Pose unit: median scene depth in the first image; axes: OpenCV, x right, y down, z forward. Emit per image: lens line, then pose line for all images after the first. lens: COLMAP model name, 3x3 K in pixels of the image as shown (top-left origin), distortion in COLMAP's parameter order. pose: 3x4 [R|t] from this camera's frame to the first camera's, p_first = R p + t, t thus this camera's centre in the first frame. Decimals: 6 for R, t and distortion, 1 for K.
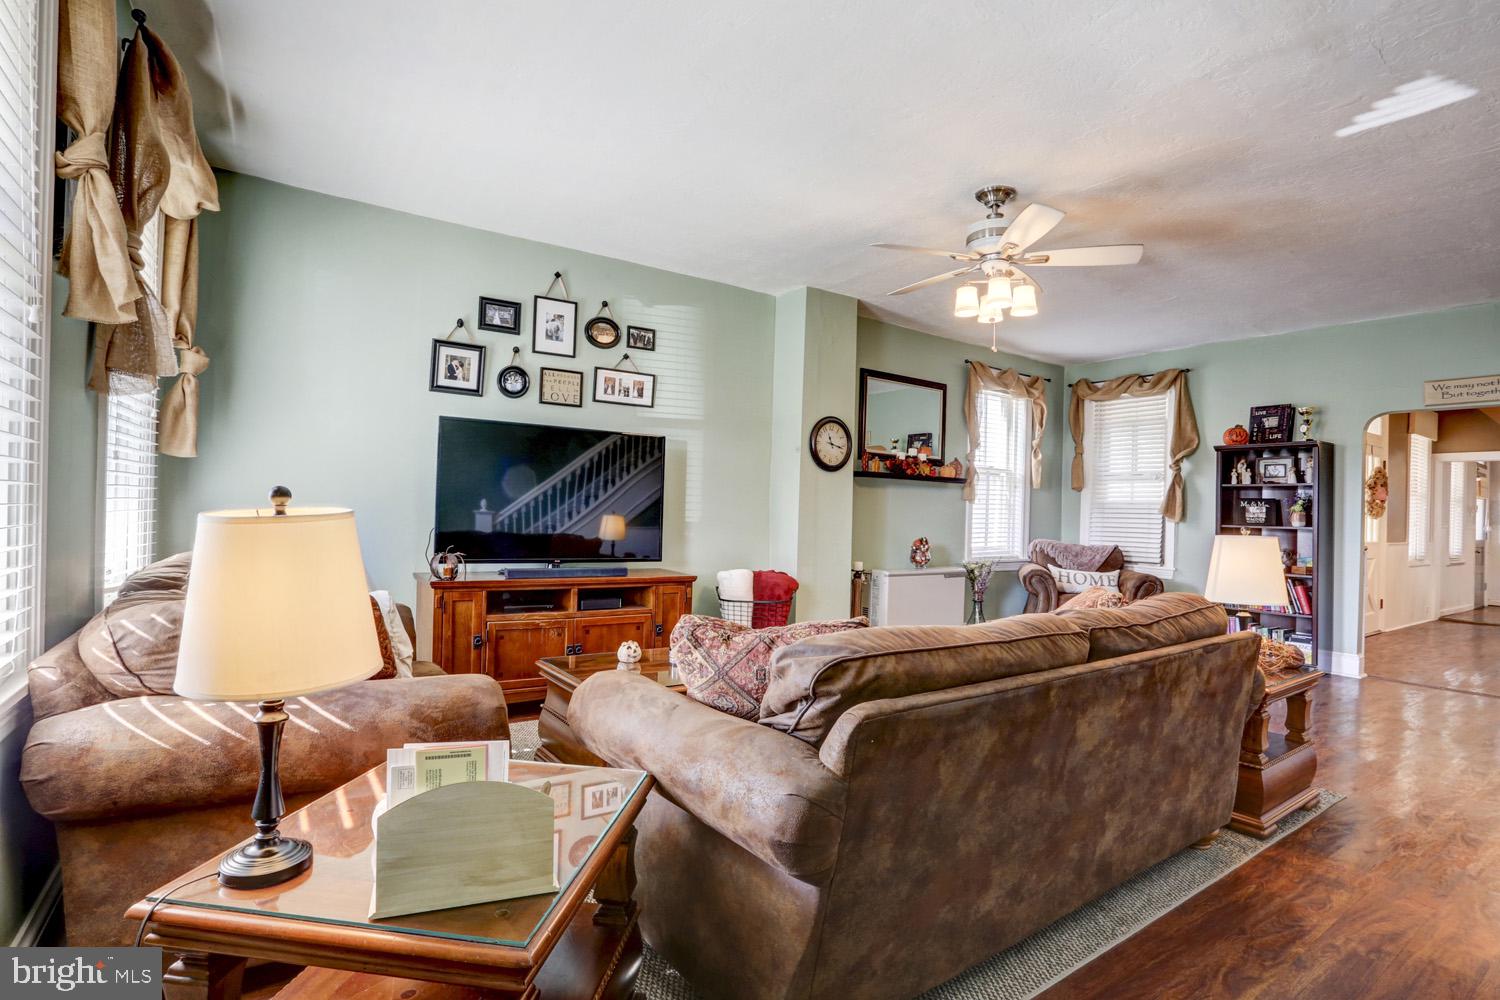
lens RADIAL K [[728.8, 0, 763.0], [0, 728.8, 502.8], [0, 0, 1]] dist [-0.064848, 0.023120]
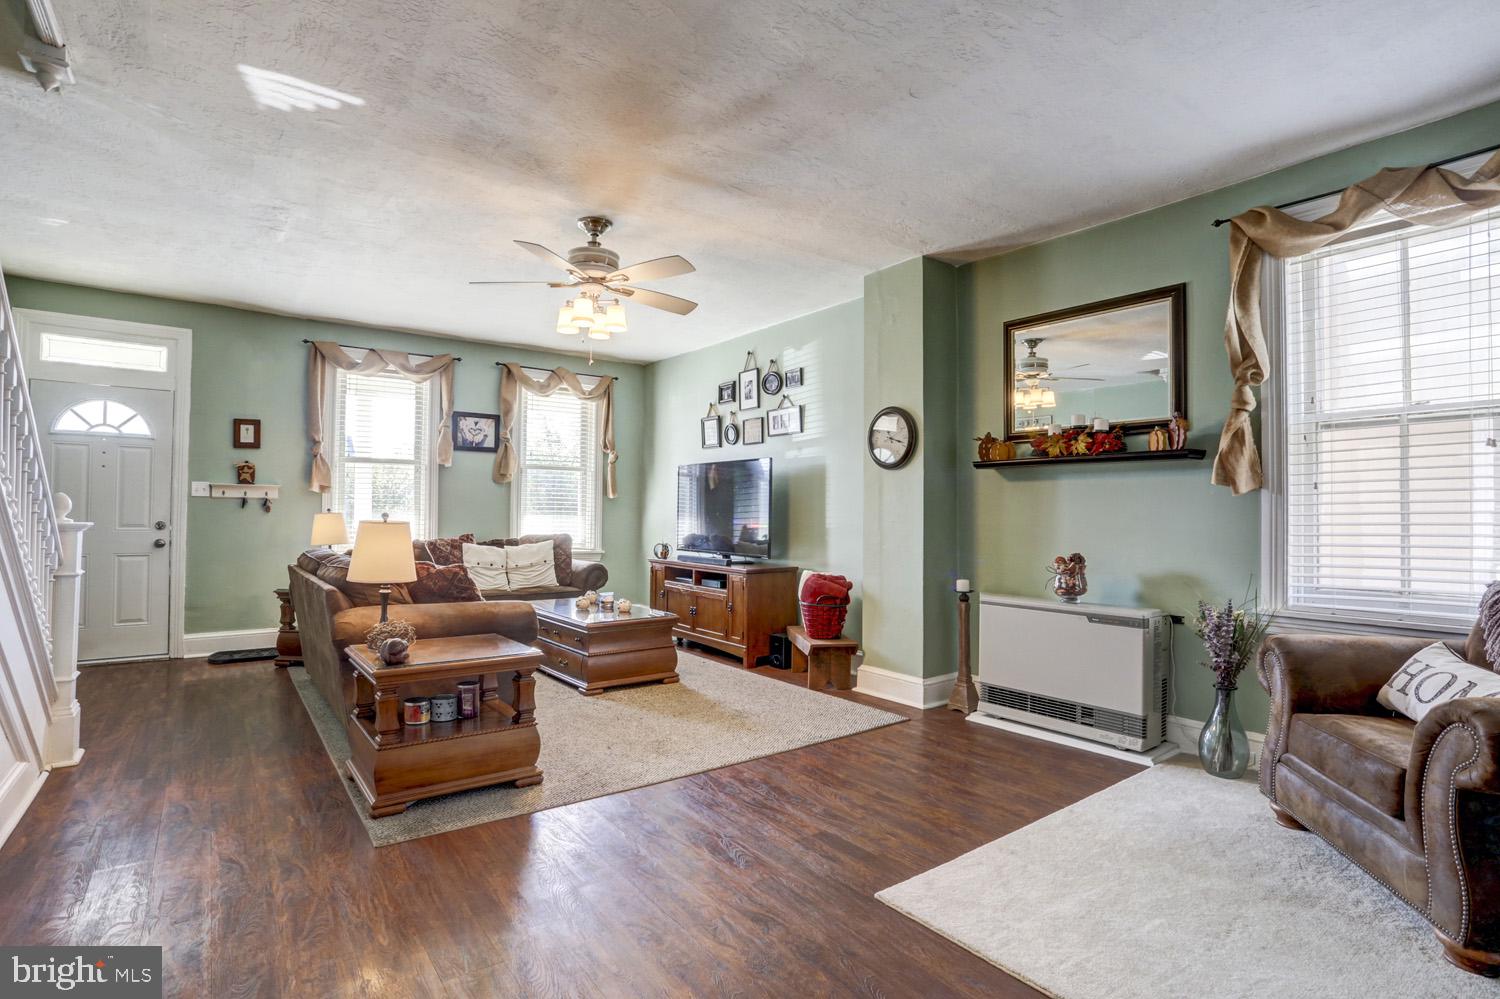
lens RADIAL K [[728.8, 0, 764.9], [0, 728.8, 501.6], [0, 0, 1]] dist [-0.064848, 0.023120]
pose [[0.041375, -0.033892, -0.998569, 1.113618], [0.012420, 0.999365, -0.033404, 0.026280], [0.999066, -0.011020, 0.041770, 0.936842]]
